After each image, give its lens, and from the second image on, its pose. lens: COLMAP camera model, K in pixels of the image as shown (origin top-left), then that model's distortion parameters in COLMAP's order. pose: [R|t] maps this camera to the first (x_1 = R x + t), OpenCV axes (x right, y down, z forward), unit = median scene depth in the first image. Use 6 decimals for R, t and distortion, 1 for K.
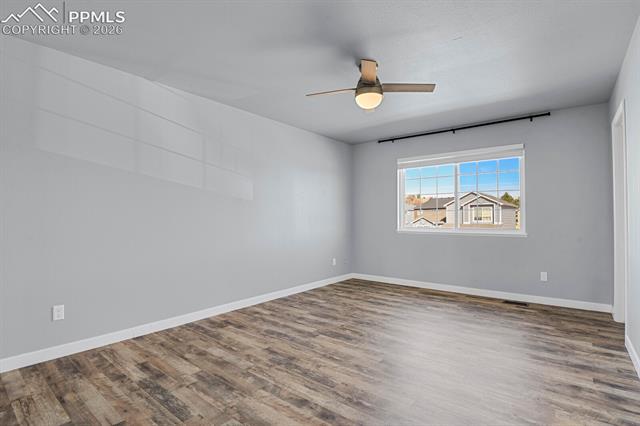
lens RADIAL K [[315.4, 0, 320.1], [0, 315.4, 214.5], [0, 0, 1]] dist [0.004845, -0.000032]
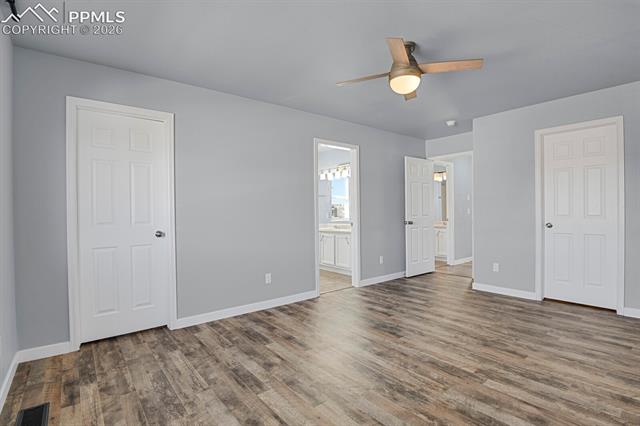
lens RADIAL K [[315.4, 0, 320.0], [0, 315.4, 211.3], [0, 0, 1]] dist [0.004845, -0.000032]
pose [[-0.977154, 0.008523, 0.212360, 0.216681], [0.006411, 0.999923, -0.010634, 0.004942], [-0.212434, -0.009030, -0.977134, 2.038637]]
